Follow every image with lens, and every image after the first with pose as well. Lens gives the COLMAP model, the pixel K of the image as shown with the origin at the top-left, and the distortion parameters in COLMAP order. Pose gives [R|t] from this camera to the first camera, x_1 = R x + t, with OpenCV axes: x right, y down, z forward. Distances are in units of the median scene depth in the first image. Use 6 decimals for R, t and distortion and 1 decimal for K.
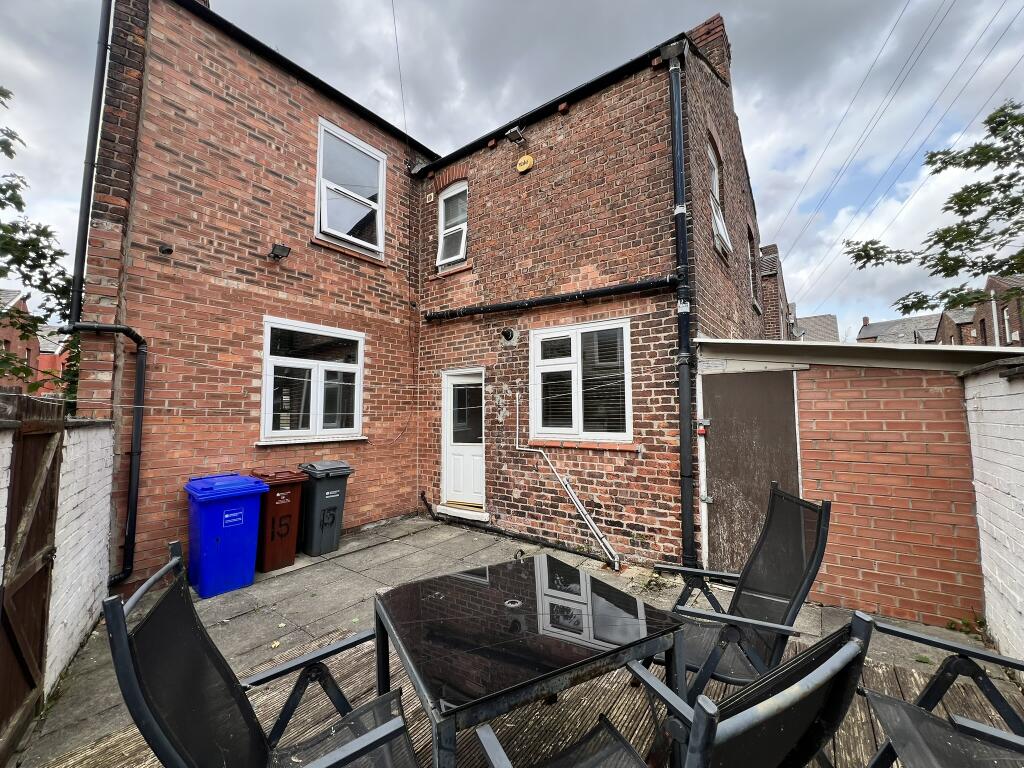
lens RADIAL K [[412.4, 0, 511.2], [0, 412.4, 384.3], [0, 0, 1]] dist [-0.000498, 0.000030]
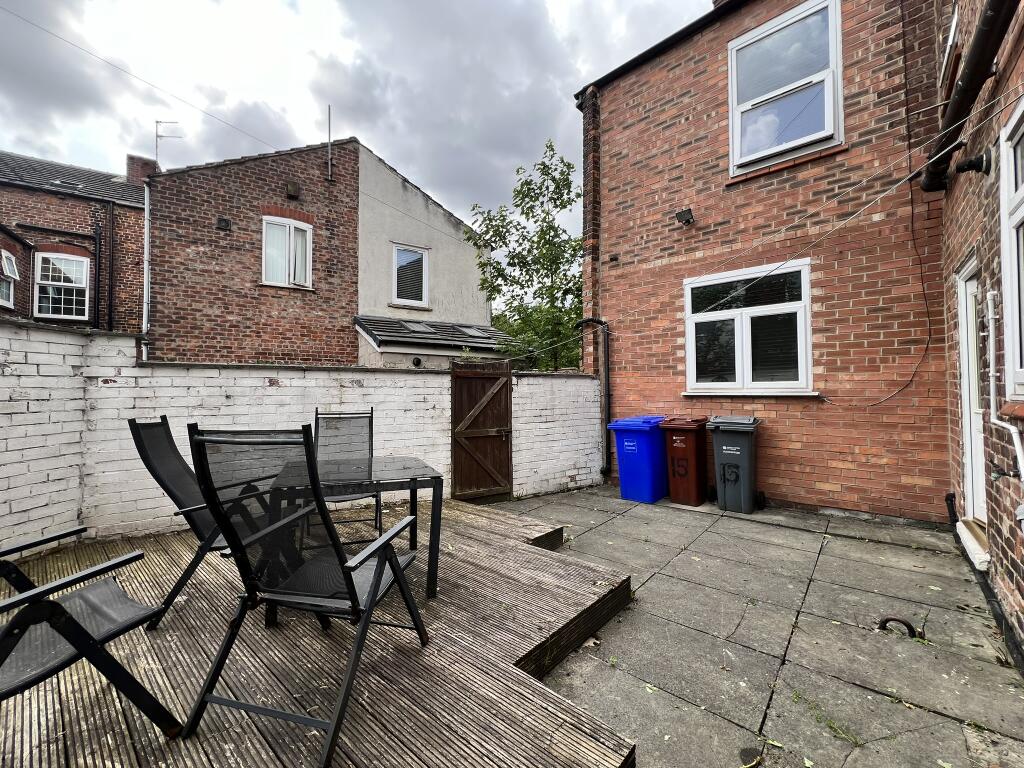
lens RADIAL K [[412.4, 0, 511.2], [0, 412.4, 384.3], [0, 0, 1]] dist [-0.000498, 0.000030]
pose [[-0.080725, -0.008362, -0.996701, 0.542003], [0.079554, 0.996721, -0.014806, 0.093472], [0.993557, -0.080487, -0.079795, 0.597335]]
